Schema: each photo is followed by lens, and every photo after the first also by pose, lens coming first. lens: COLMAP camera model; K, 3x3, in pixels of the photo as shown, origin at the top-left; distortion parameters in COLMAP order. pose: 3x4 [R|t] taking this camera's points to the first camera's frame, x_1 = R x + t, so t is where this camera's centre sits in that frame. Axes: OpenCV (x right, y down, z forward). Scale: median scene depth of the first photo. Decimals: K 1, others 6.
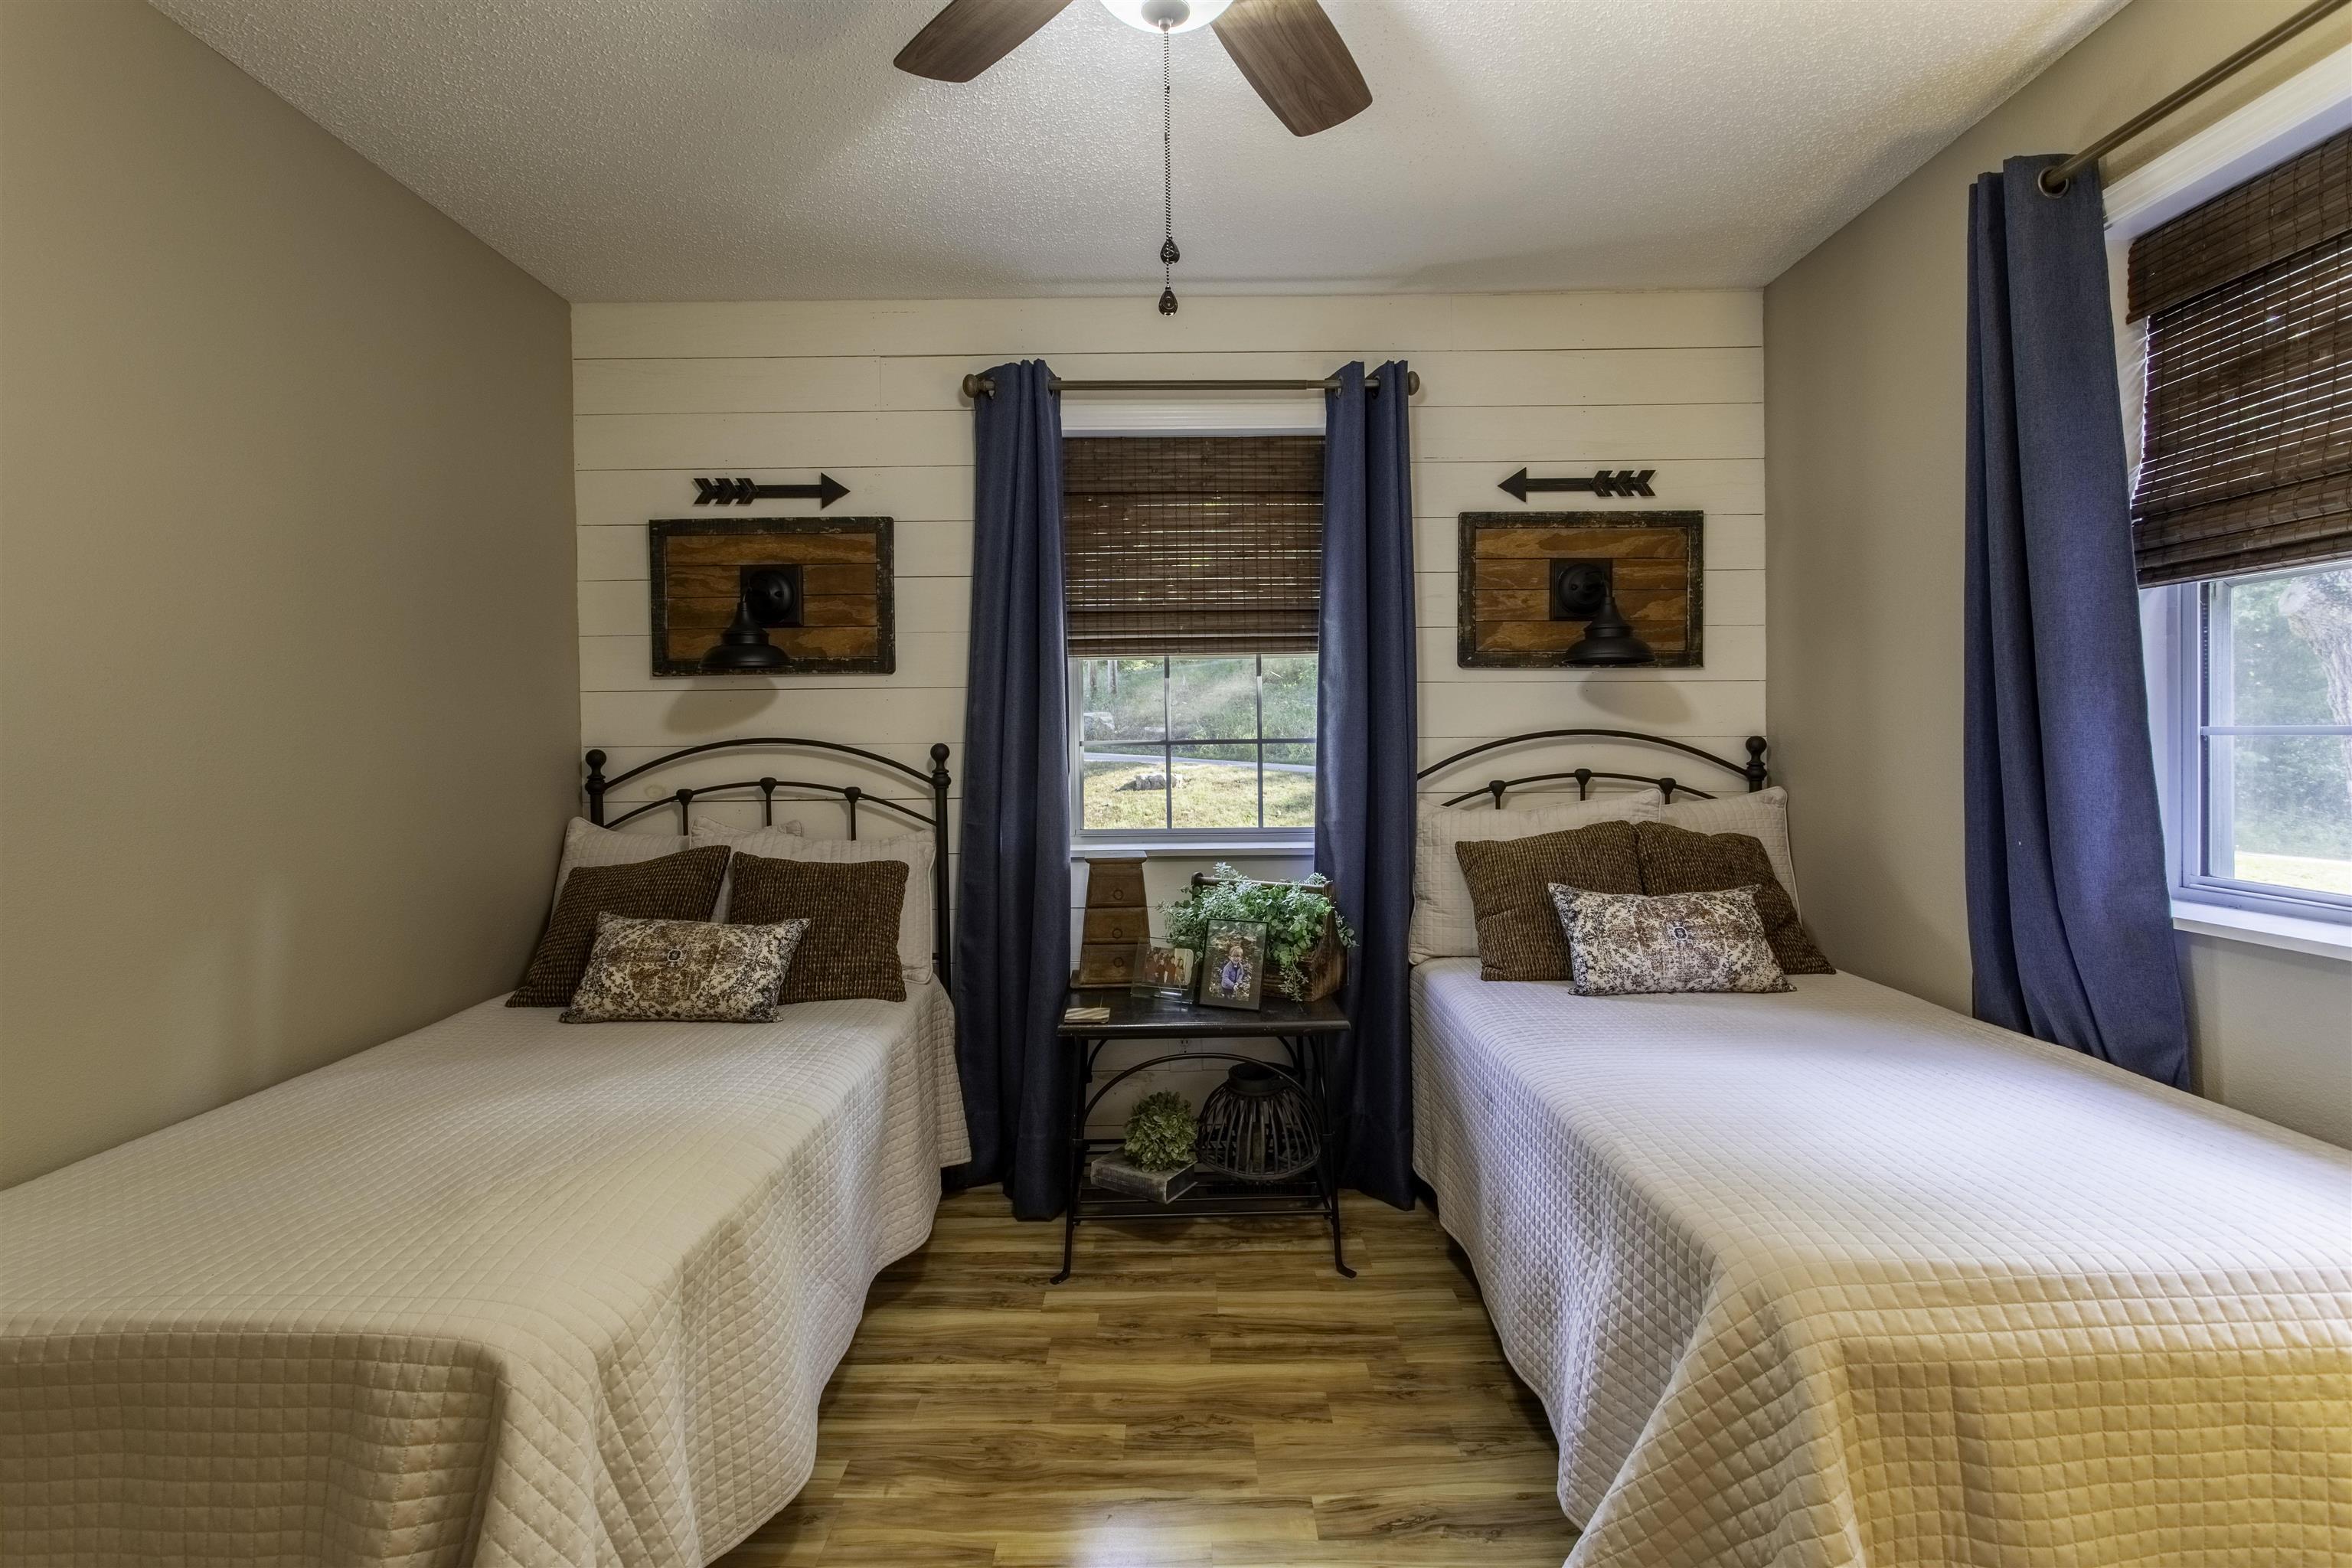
lens RADIAL K [[1160.9, 0, 1133.9], [0, 1160.9, 750.7], [0, 0, 1]] dist [-0.005413, 0.005794]
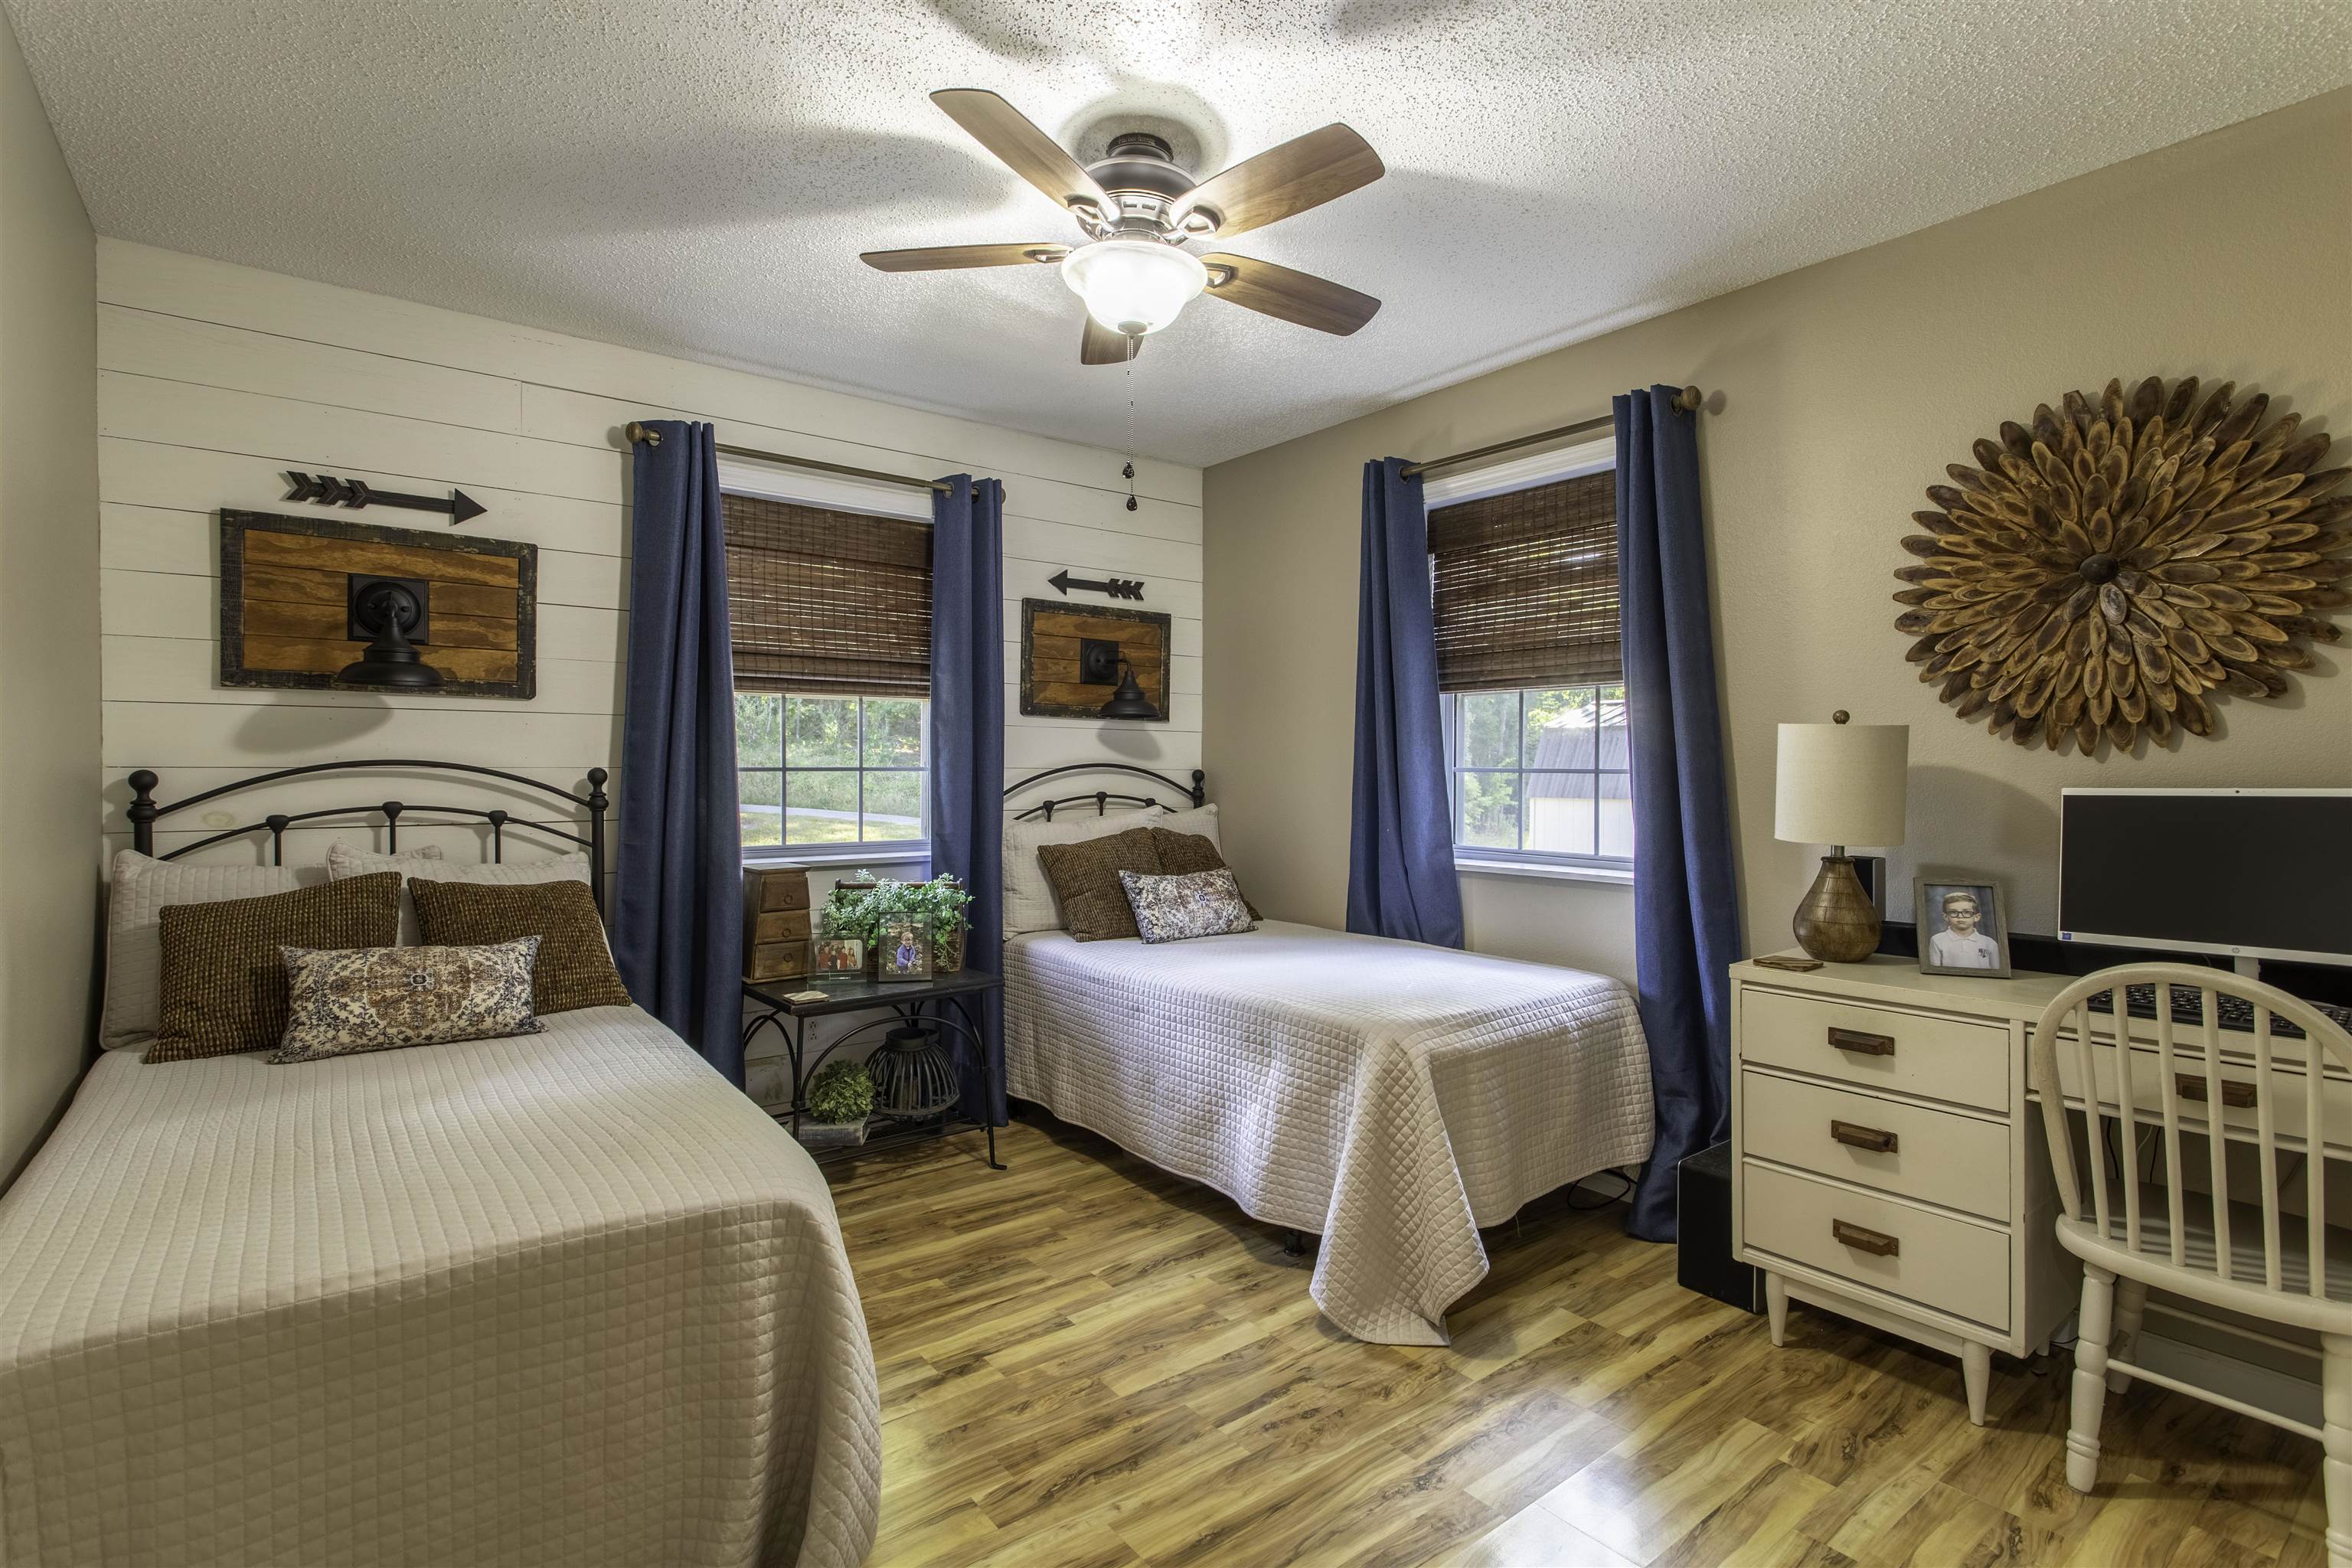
lens RADIAL K [[1180.0, 0, 1165.1], [0, 1180.0, 785.3], [0, 0, 1]] dist [-0.001096, 0.001641]
pose [[0.781026, 0.002831, 0.624492, -0.448257], [-0.006177, 0.999976, 0.003193, 0.002848], [-0.624468, -0.006351, 0.781025, -0.155960]]
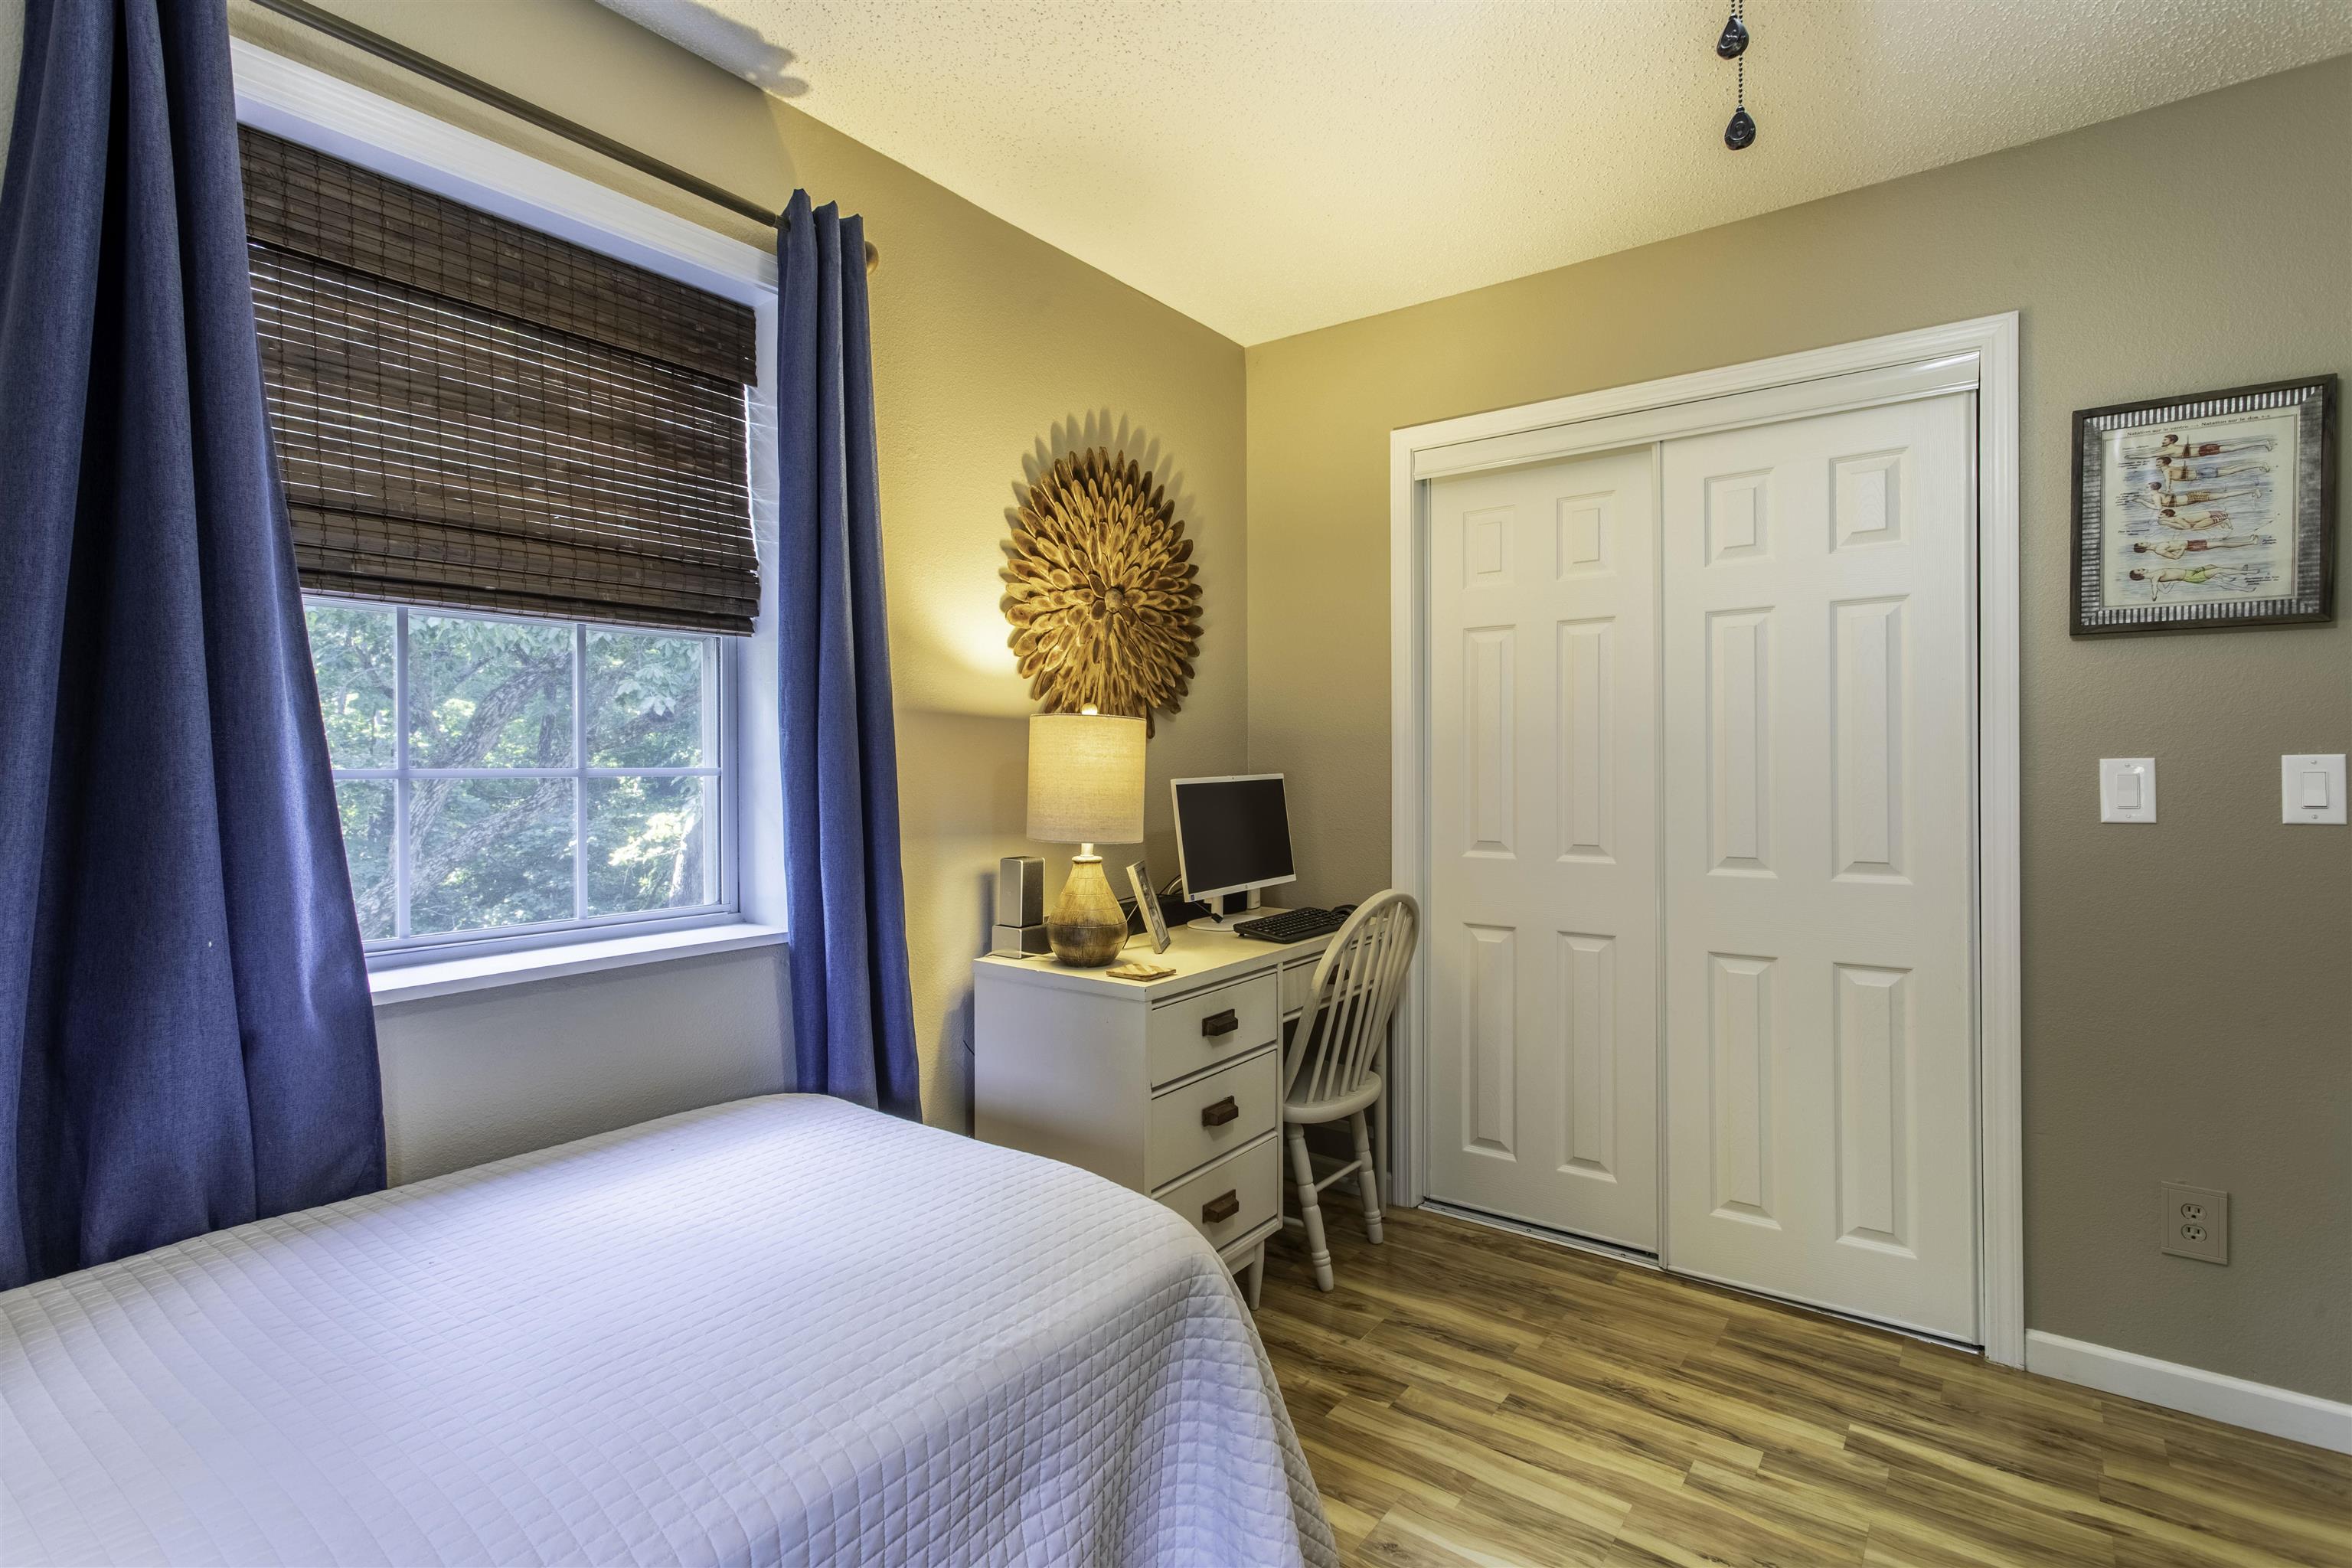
lens RADIAL K [[1156.8, 0, 1137.5], [0, 1156.8, 772.0], [0, 0, 1]] dist [-0.000625, 0.000906]
pose [[-0.818090, 0.005475, 0.575063, -0.032038], [0.012801, 0.999880, 0.008691, -0.011244], [-0.574947, 0.014471, -0.818063, 0.827784]]
